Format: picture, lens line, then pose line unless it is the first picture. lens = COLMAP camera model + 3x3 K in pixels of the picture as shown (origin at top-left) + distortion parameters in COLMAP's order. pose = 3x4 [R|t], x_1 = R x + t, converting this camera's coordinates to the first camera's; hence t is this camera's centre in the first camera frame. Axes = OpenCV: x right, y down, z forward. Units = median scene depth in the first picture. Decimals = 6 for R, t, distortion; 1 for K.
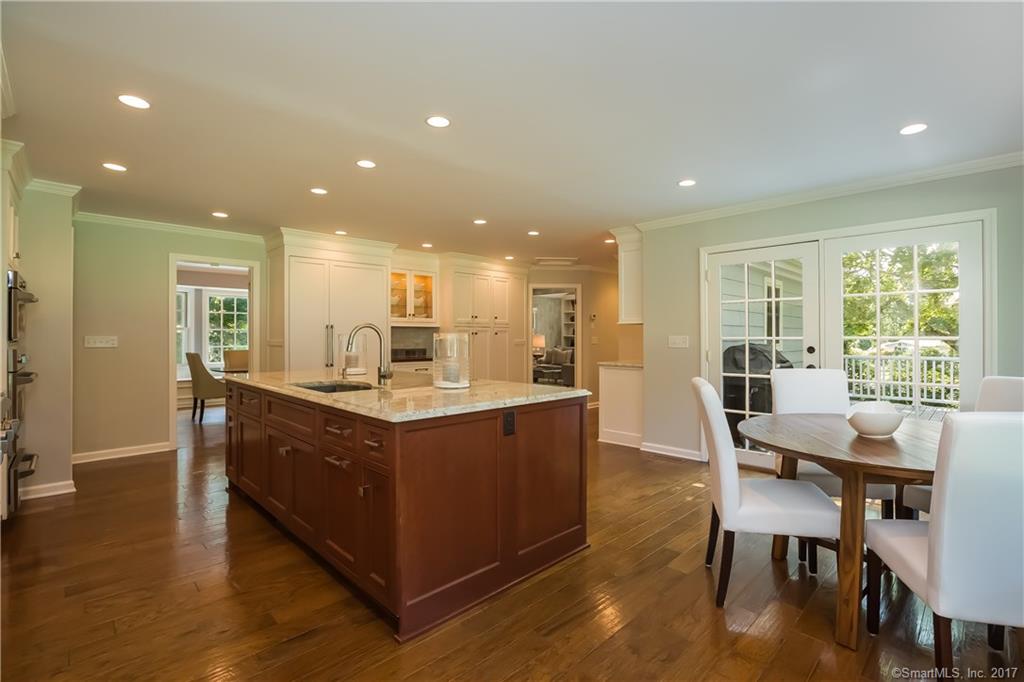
lens RADIAL K [[468.0, 0, 510.1], [0, 468.0, 340.9], [0, 0, 1]] dist [-0.022058, 0.002707]
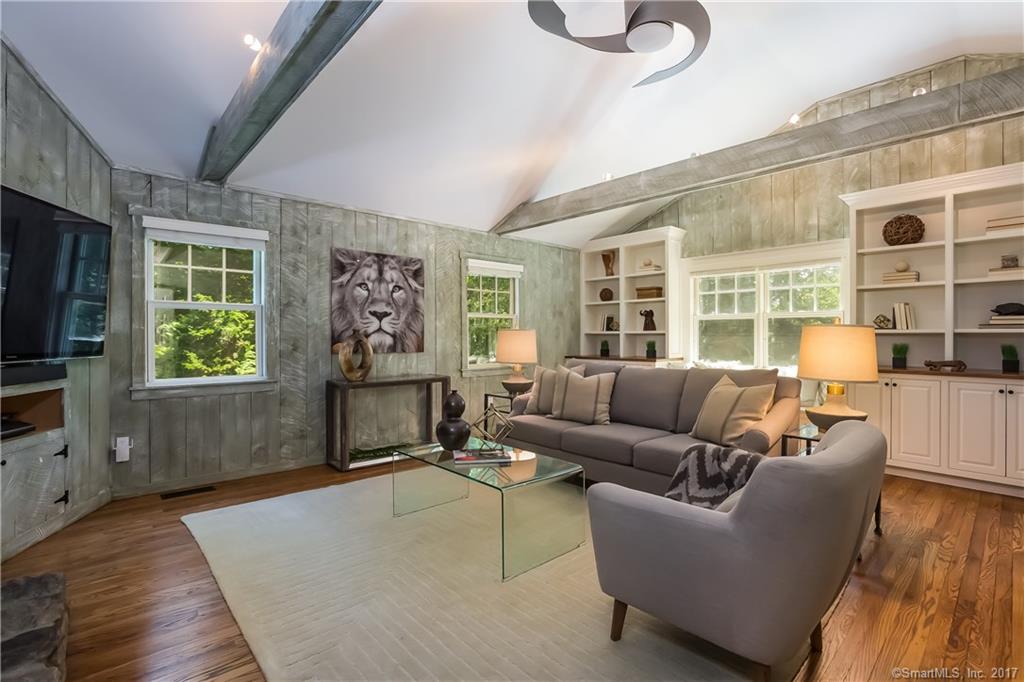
lens RADIAL K [[468.0, 0, 509.6], [0, 468.0, 340.0], [0, 0, 1]] dist [-0.022058, 0.002707]
pose [[0.999325, -0.000875, -0.036729, 0.063880], [0.001143, 0.999973, 0.007284, -0.006874], [0.036721, -0.007321, 0.999299, 0.599444]]
